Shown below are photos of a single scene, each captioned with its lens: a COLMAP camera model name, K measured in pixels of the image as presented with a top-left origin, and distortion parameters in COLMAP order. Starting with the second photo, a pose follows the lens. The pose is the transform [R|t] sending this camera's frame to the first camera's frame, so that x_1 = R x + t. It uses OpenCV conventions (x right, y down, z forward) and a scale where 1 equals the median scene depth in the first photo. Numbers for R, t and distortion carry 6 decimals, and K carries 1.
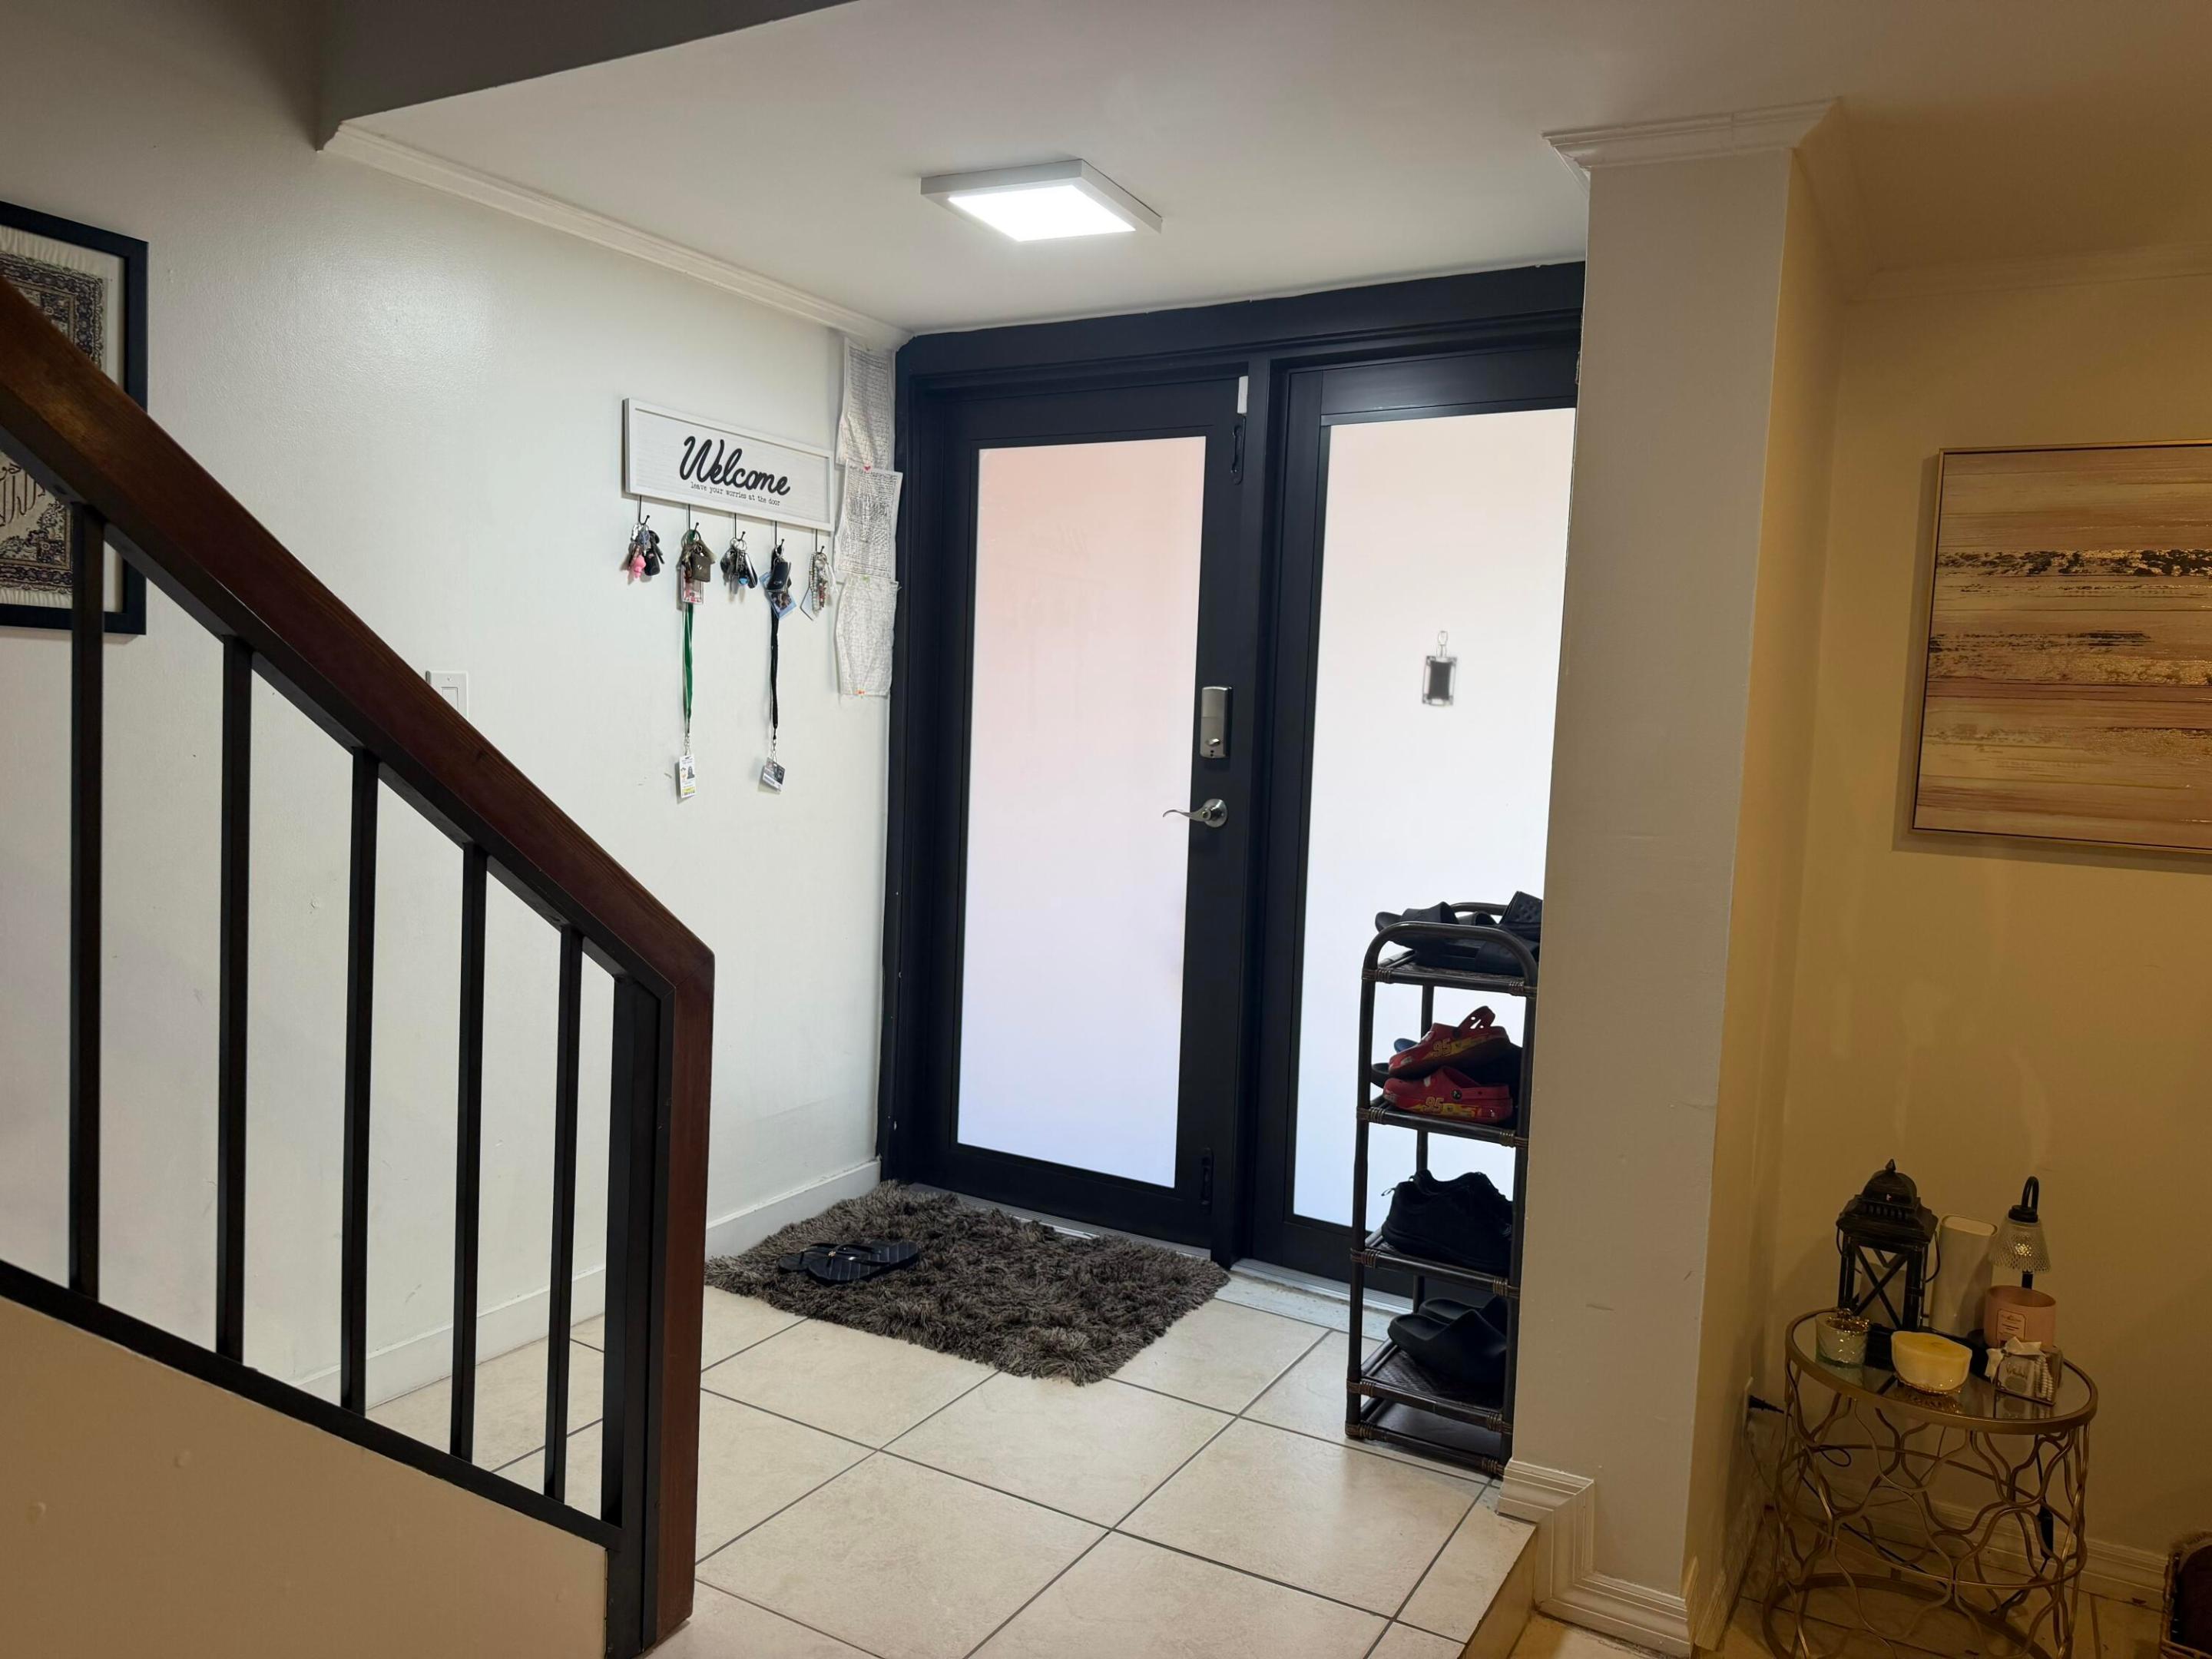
lens RADIAL K [[1558.0, 0, 1106.8], [0, 1558.0, 822.0], [0, 0, 1]] dist [-0.002051, -0.001153]
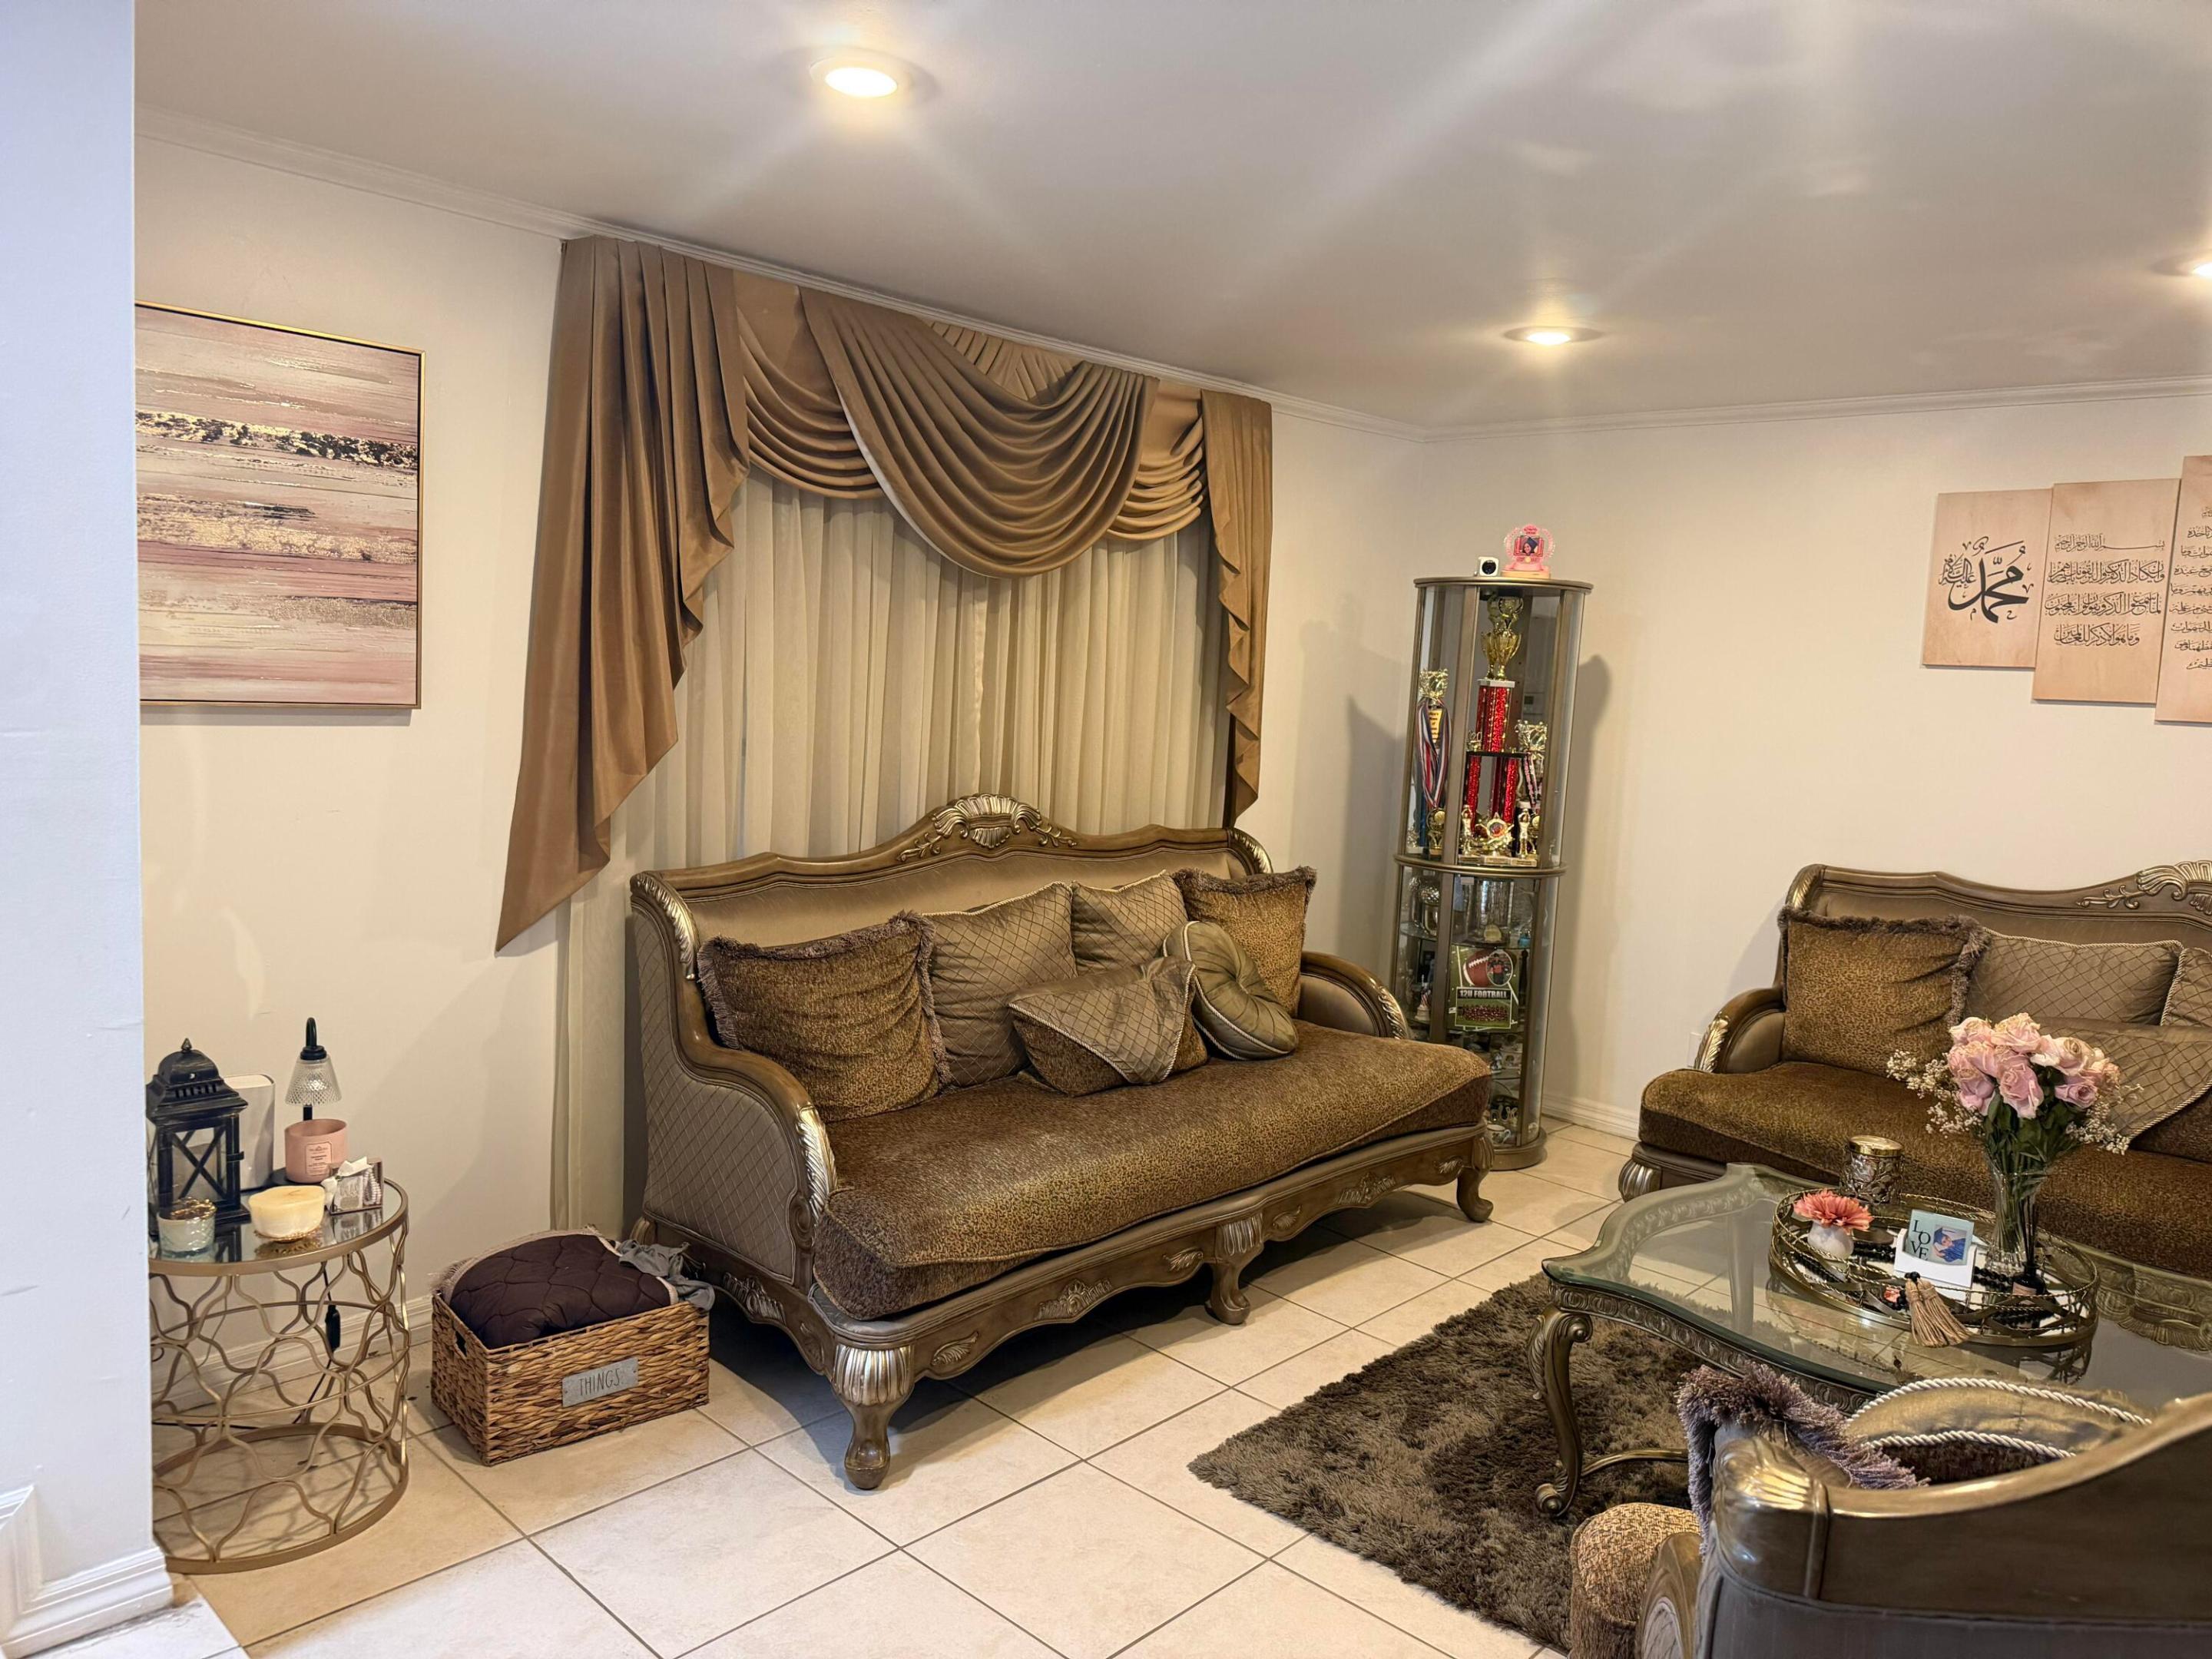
lens RADIAL K [[1558.0, 0, 1105.9], [0, 1558.0, 835.8], [0, 0, 1]] dist [-0.002051, -0.001153]
pose [[0.247561, -0.141489, 0.958486, -0.271540], [0.029341, 0.989921, 0.138551, -0.029497], [-0.968428, -0.006177, 0.249217, 0.185849]]
